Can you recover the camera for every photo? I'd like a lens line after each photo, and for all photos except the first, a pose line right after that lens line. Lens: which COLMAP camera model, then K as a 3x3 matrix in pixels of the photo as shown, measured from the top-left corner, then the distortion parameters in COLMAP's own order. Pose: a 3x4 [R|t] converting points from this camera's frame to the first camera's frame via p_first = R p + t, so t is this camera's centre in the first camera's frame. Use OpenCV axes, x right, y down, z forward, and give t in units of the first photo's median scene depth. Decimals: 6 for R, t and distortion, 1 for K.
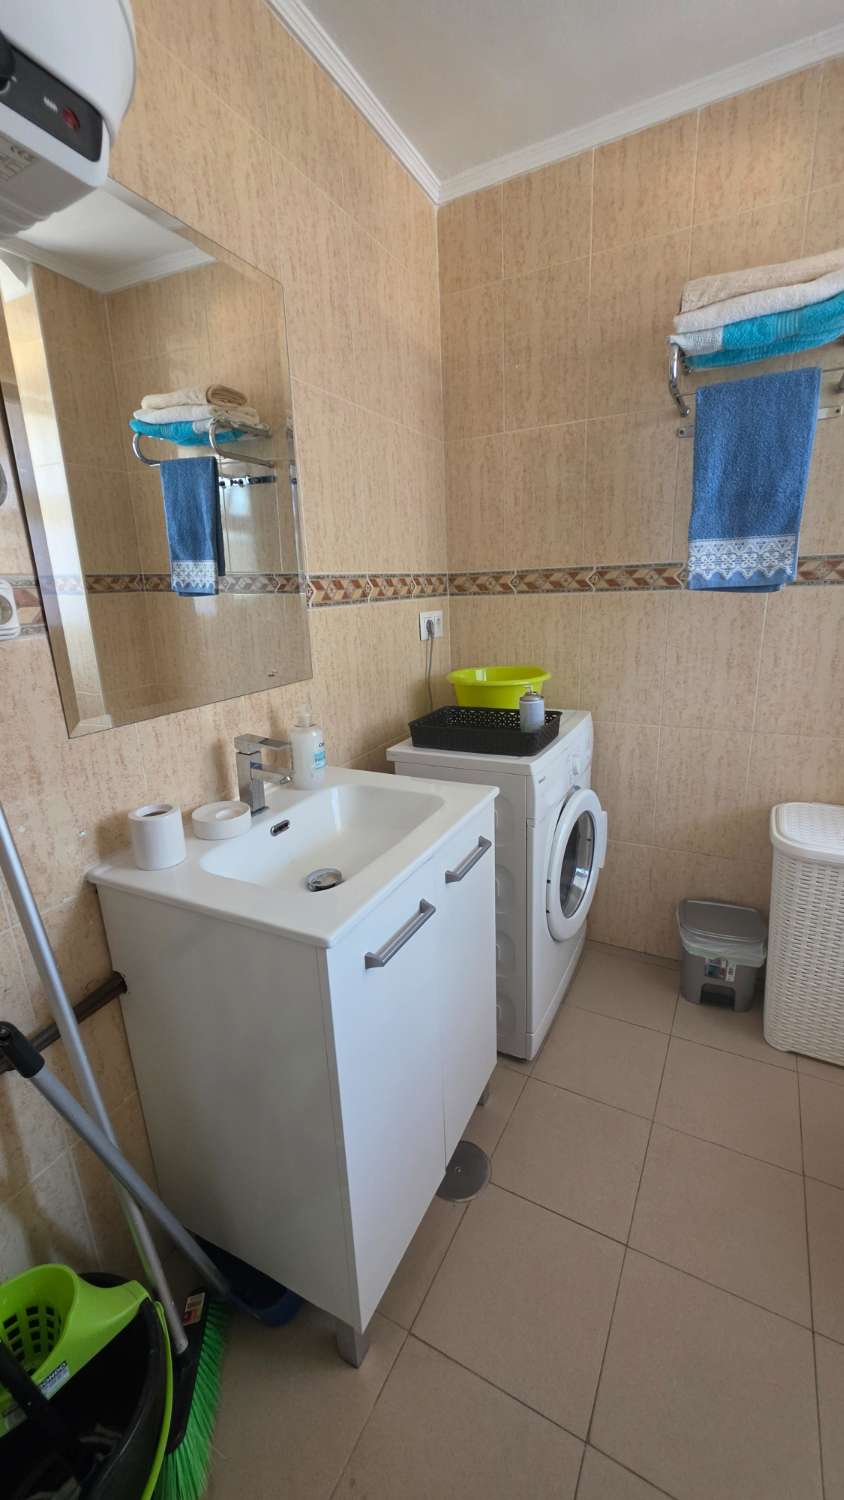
lens RADIAL K [[600.0, 0, 432.1], [0, 600.0, 755.6], [0, 0, 1]] dist [-0.004042, 0.001015]
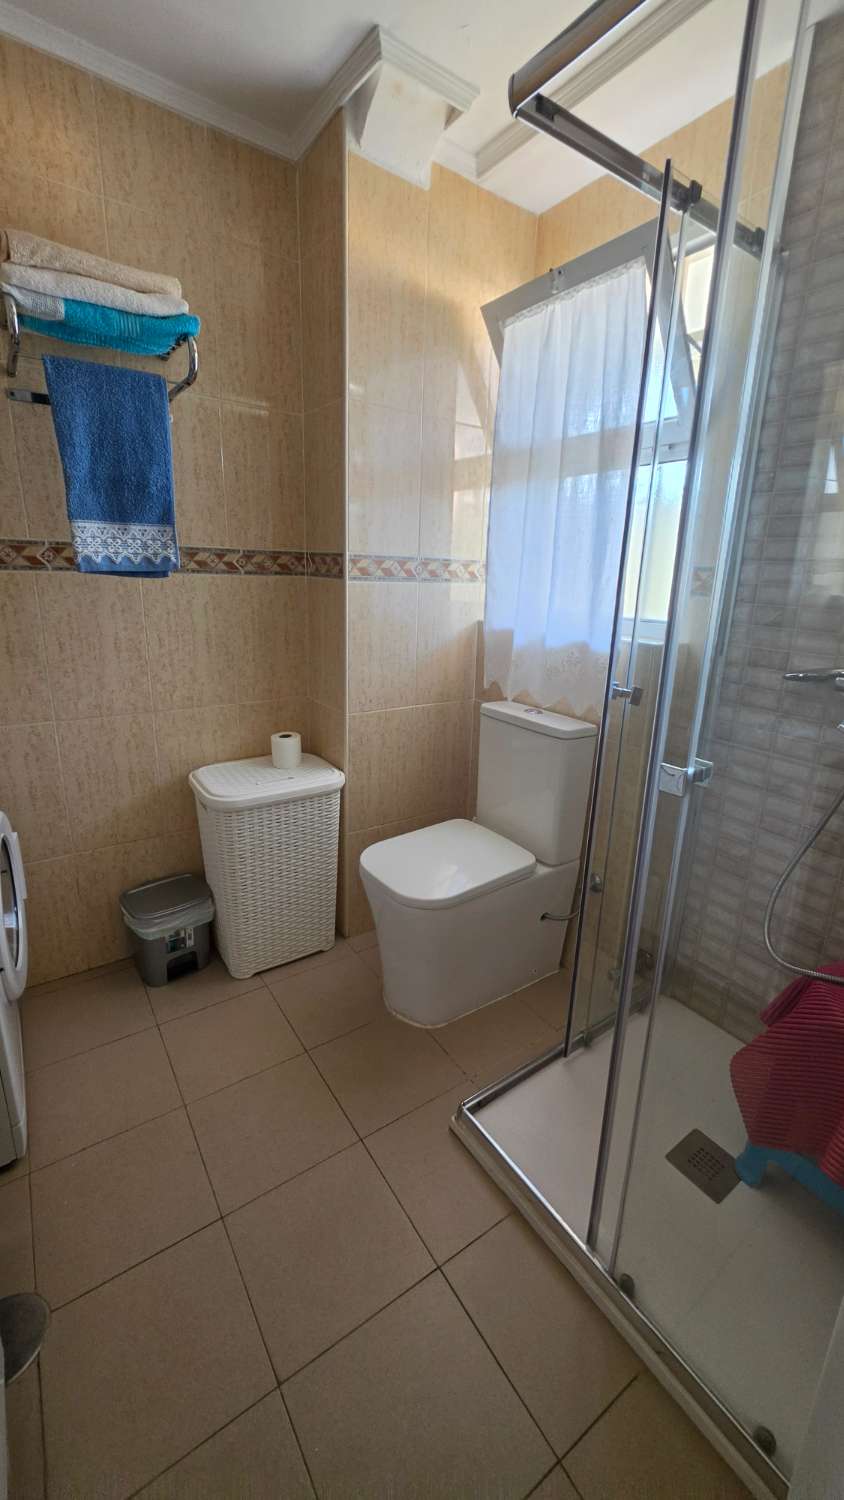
lens RADIAL K [[600.0, 0, 436.0], [0, 600.0, 741.1], [0, 0, 1]] dist [-0.004042, 0.001015]
pose [[0.453805, -0.197259, 0.868993, -0.176798], [0.196885, 0.973286, 0.118116, -0.017095], [-0.869078, 0.117490, 0.480520, 0.082870]]
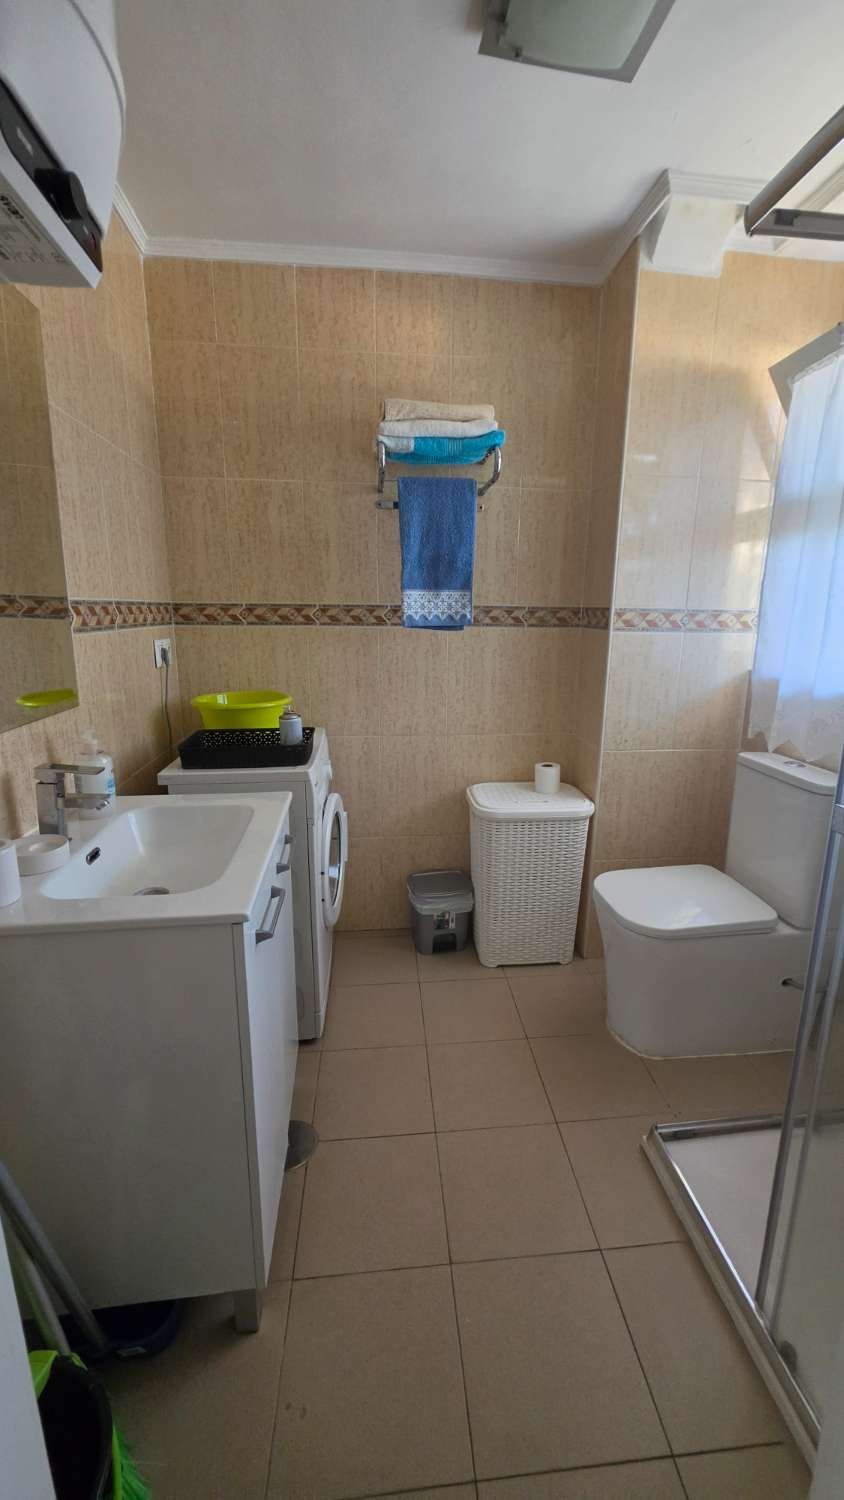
lens RADIAL K [[600.0, 0, 440.6], [0, 600.0, 758.5], [0, 0, 1]] dist [-0.004042, 0.001015]
pose [[0.830469, -0.088483, 0.549993, -0.230042], [0.112780, 0.993565, -0.010448, 0.027581], [-0.545530, 0.070705, 0.835104, -0.103185]]
